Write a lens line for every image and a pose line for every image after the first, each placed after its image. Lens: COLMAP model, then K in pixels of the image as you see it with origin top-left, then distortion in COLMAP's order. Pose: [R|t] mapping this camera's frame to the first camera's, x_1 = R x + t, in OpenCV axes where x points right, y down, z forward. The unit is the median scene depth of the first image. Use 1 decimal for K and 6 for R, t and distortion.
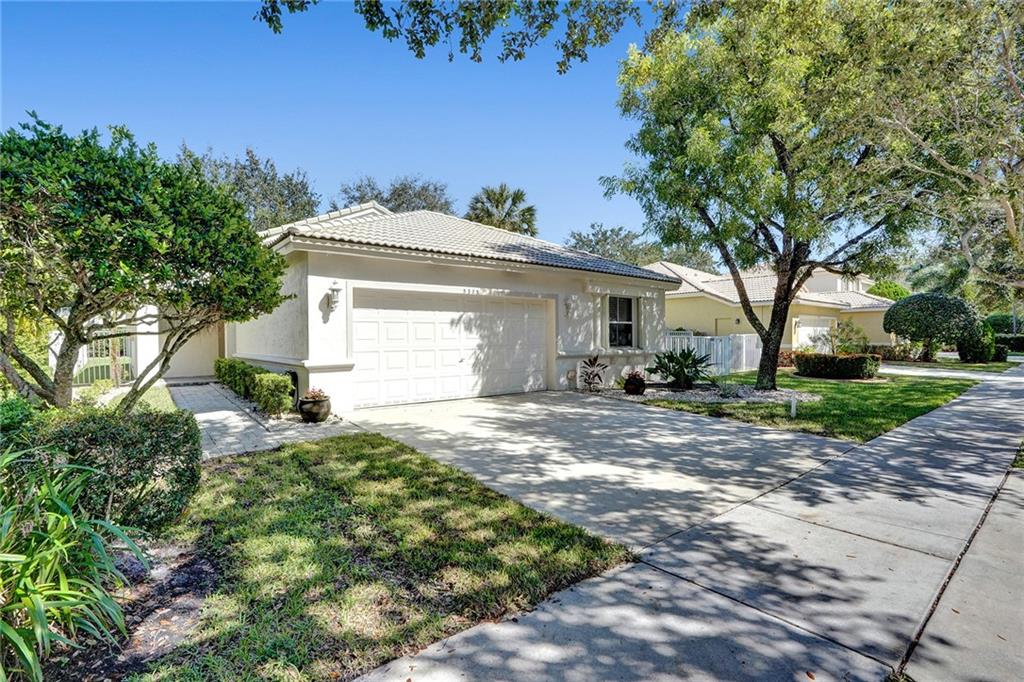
lens RADIAL K [[488.2, 0, 515.5], [0, 488.2, 341.7], [0, 0, 1]] dist [-0.033192, 0.004261]
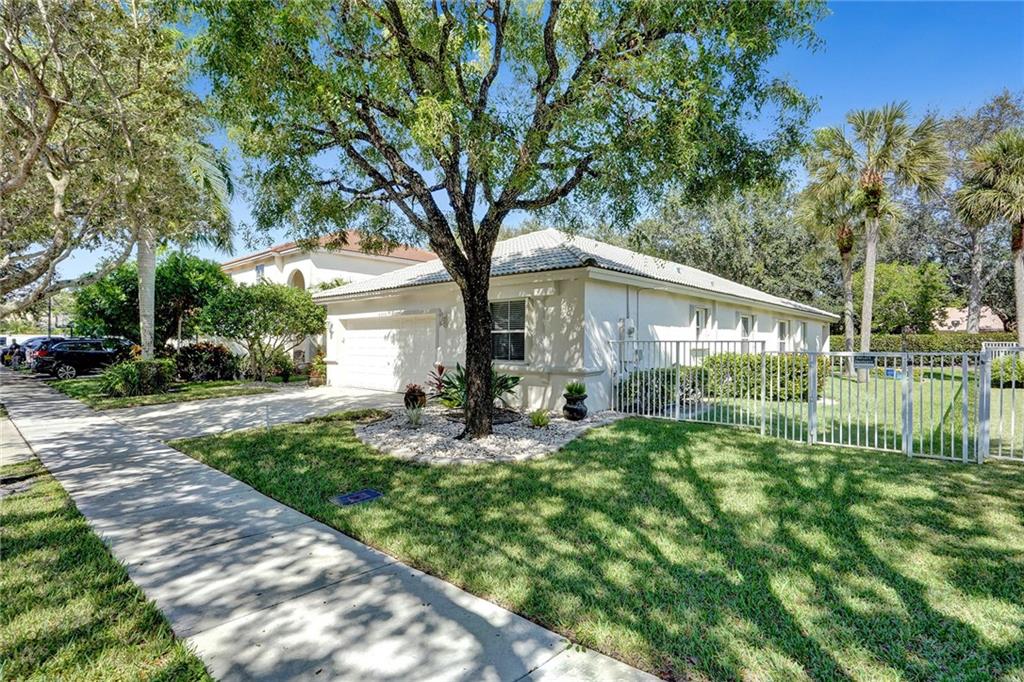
lens RADIAL K [[497.1, 0, 512.5], [0, 497.1, 343.3], [0, 0, 1]] dist [-0.000065, -0.000002]
pose [[0.162772, 0.001113, -0.986663, 1.047274], [-0.010521, 0.999944, -0.000608, -0.019335], [0.986608, 0.010480, 0.162775, 0.874153]]
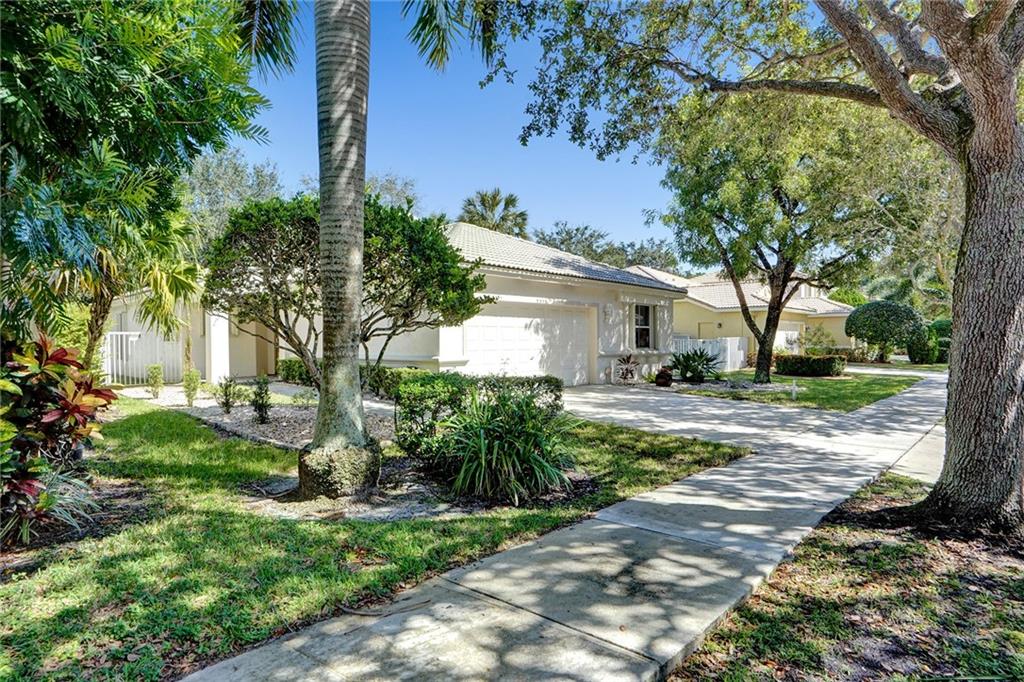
lens RADIAL K [[569.4, 0, 507.3], [0, 569.4, 341.8], [0, 0, 1]] dist [-0.022283, -0.004361]
pose [[0.991630, 0.001731, 0.129101, -0.275993], [-0.000639, 0.999964, -0.008498, 0.007694], [-0.129111, 0.008344, 0.991595, -0.299950]]
